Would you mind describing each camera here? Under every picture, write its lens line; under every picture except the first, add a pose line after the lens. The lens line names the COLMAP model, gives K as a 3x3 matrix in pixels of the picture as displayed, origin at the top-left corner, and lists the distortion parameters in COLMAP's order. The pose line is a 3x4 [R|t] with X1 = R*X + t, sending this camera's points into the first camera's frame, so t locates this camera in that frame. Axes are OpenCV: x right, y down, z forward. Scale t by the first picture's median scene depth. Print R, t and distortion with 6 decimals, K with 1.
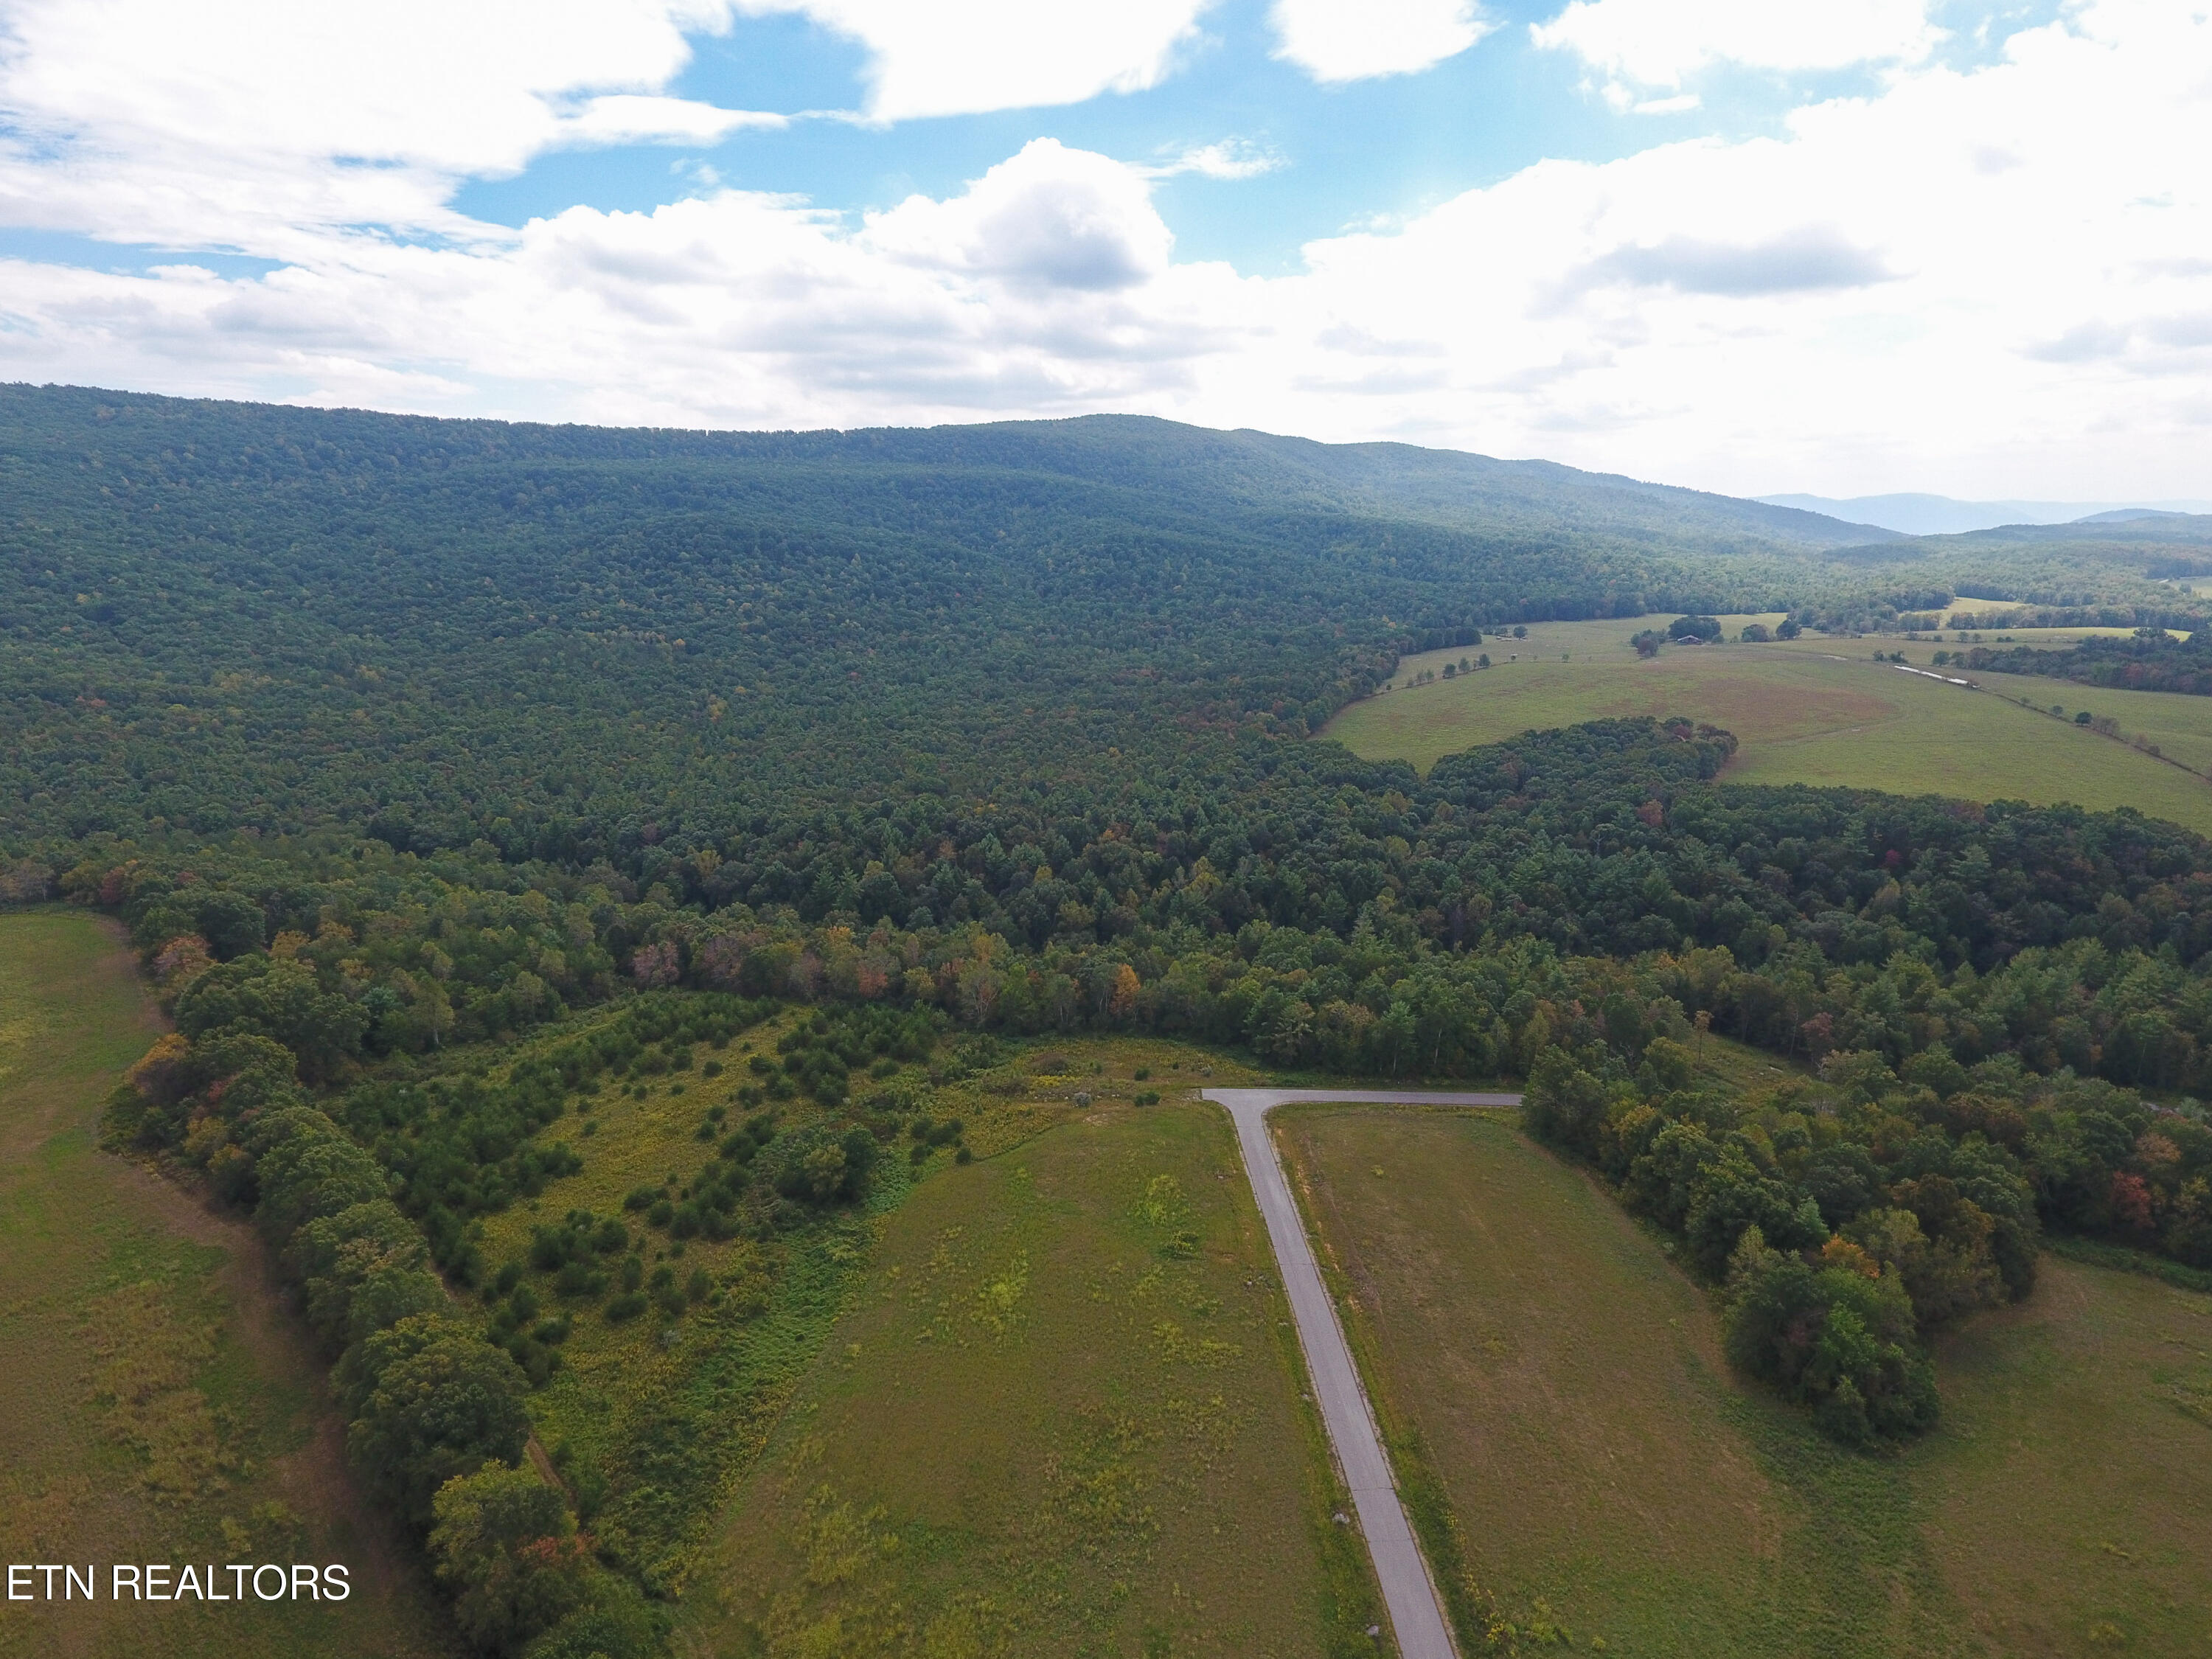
lens RADIAL K [[1236.7, 0, 1111.4], [0, 1236.7, 860.1], [0, 0, 1]] dist [0.158201, -0.114652]
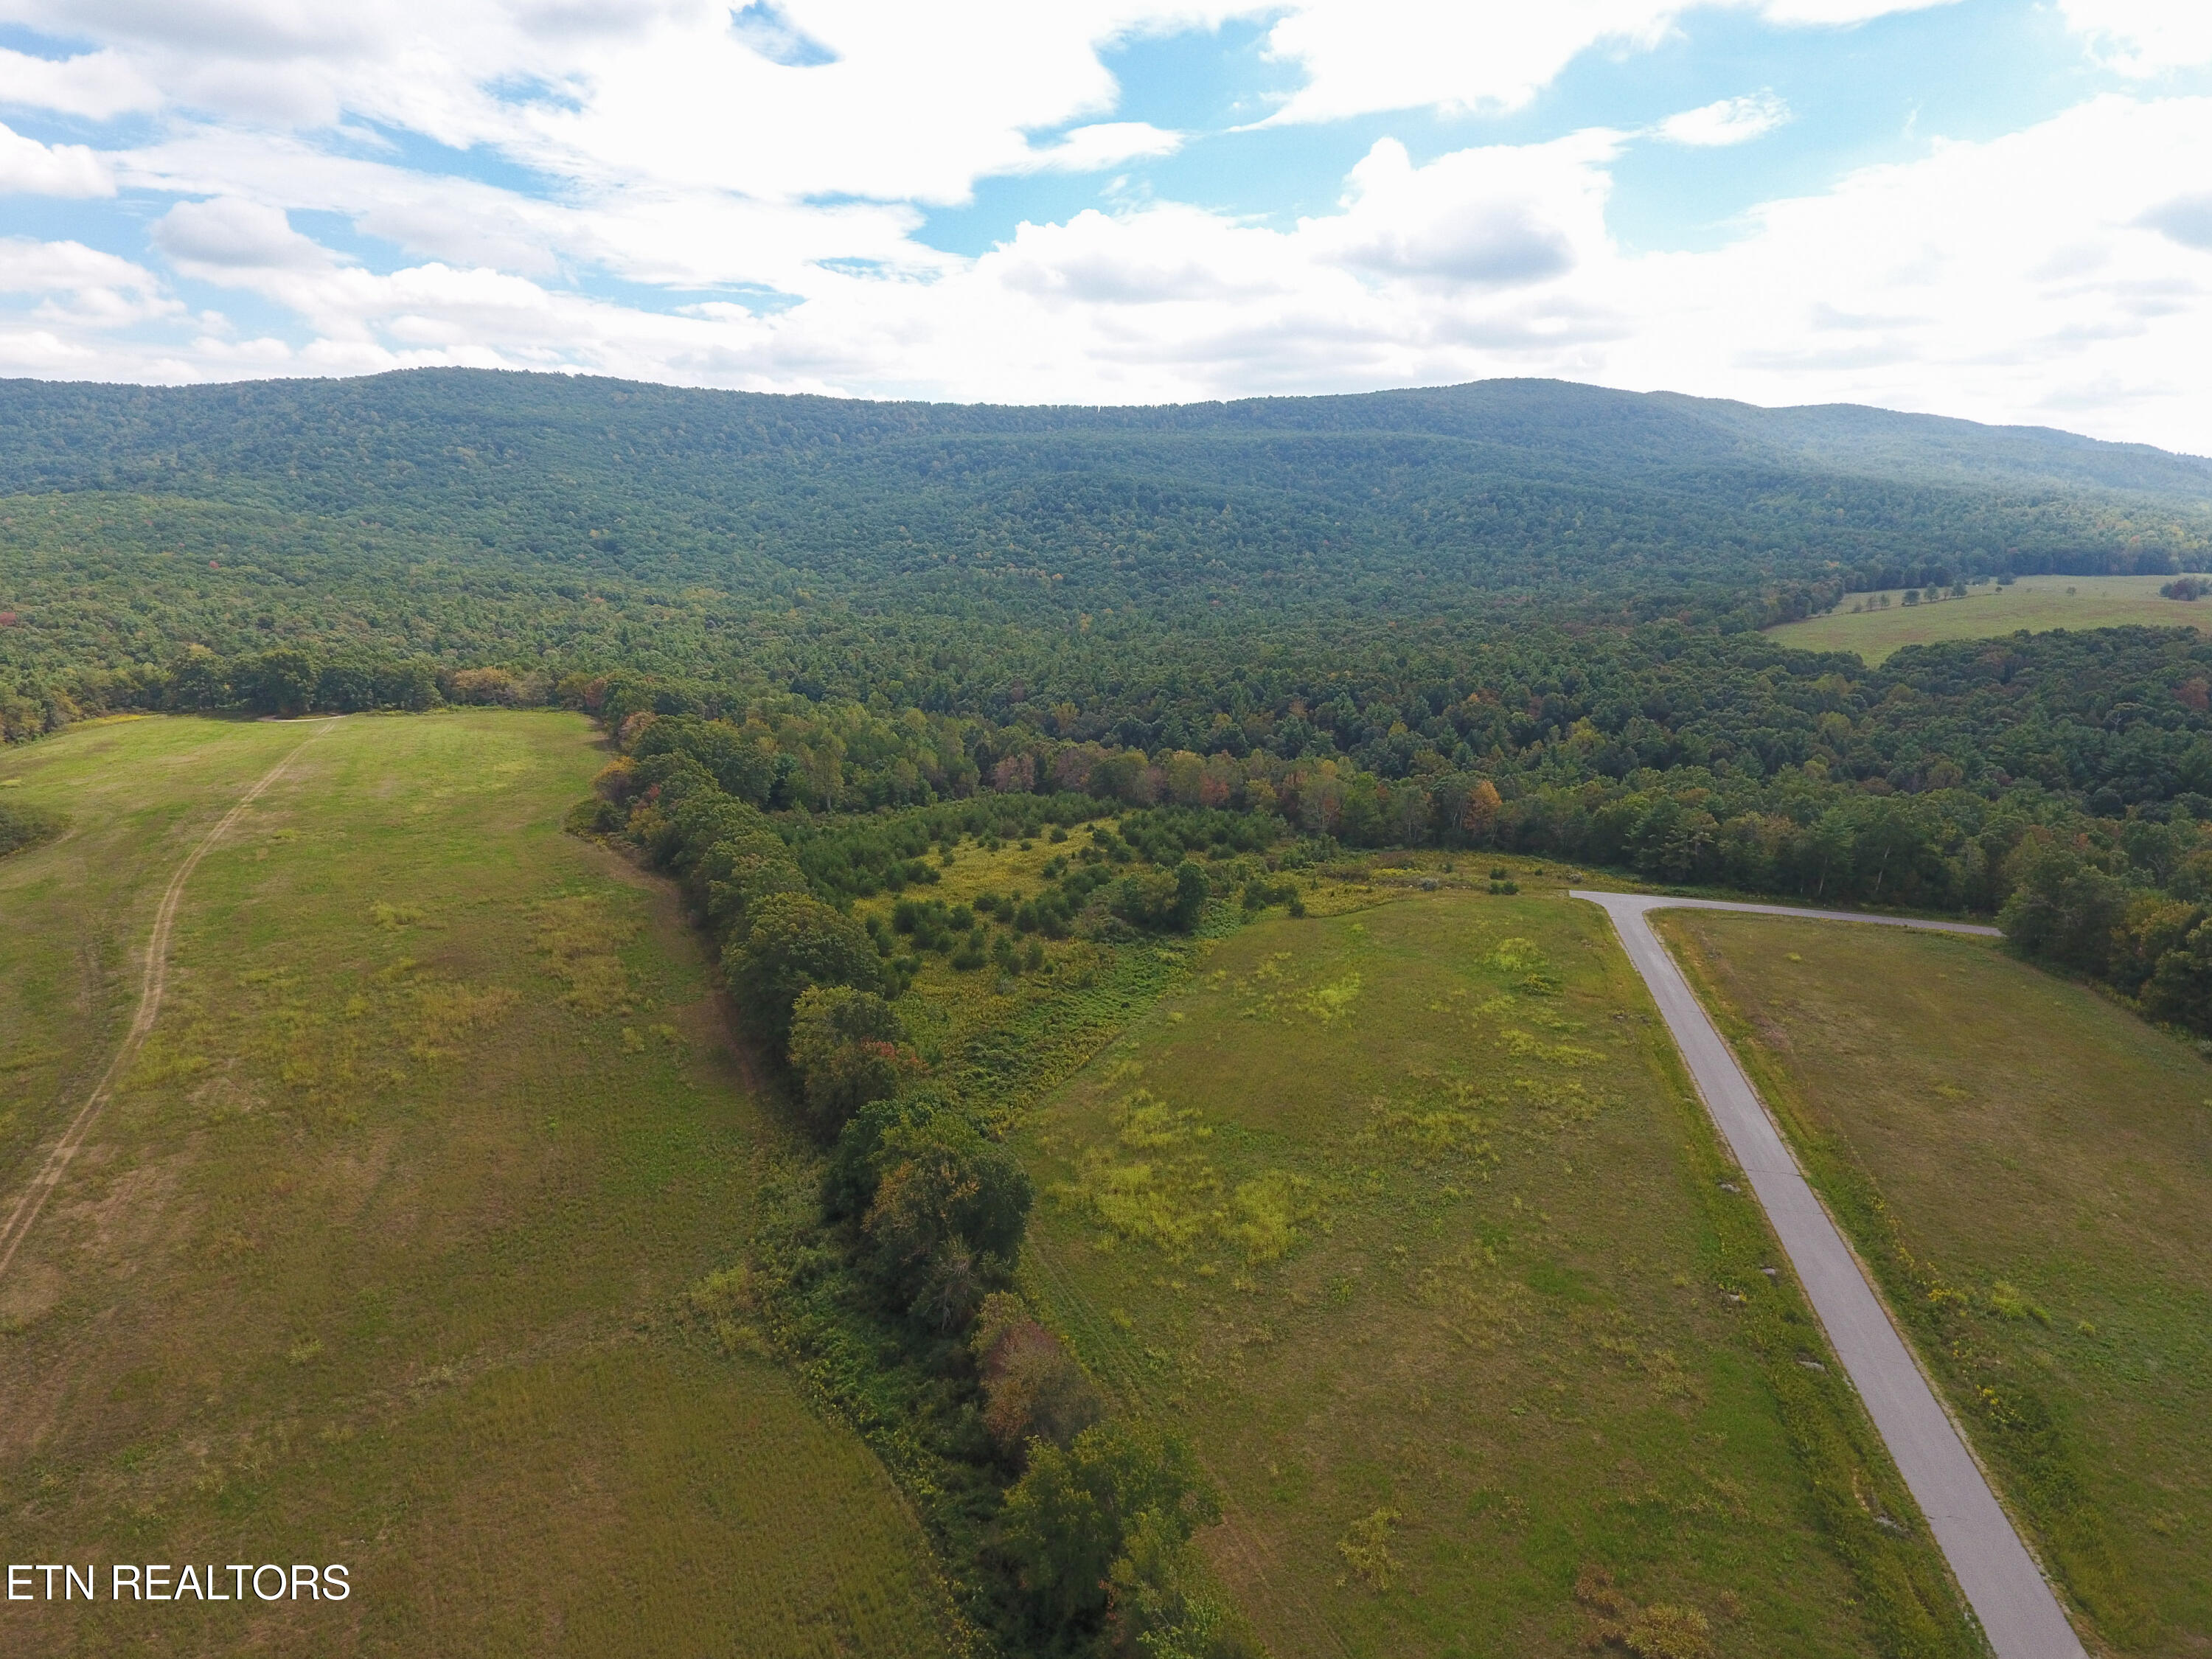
lens RADIAL K [[1236.7, 0, 1111.4], [0, 1236.7, 860.1], [0, 0, 1]] dist [0.158201, -0.114652]
pose [[0.959901, 0.067426, -0.272109, 0.001120], [-0.068041, 0.997657, 0.007188, 0.117420], [0.271956, 0.011615, 0.962239, 0.025444]]
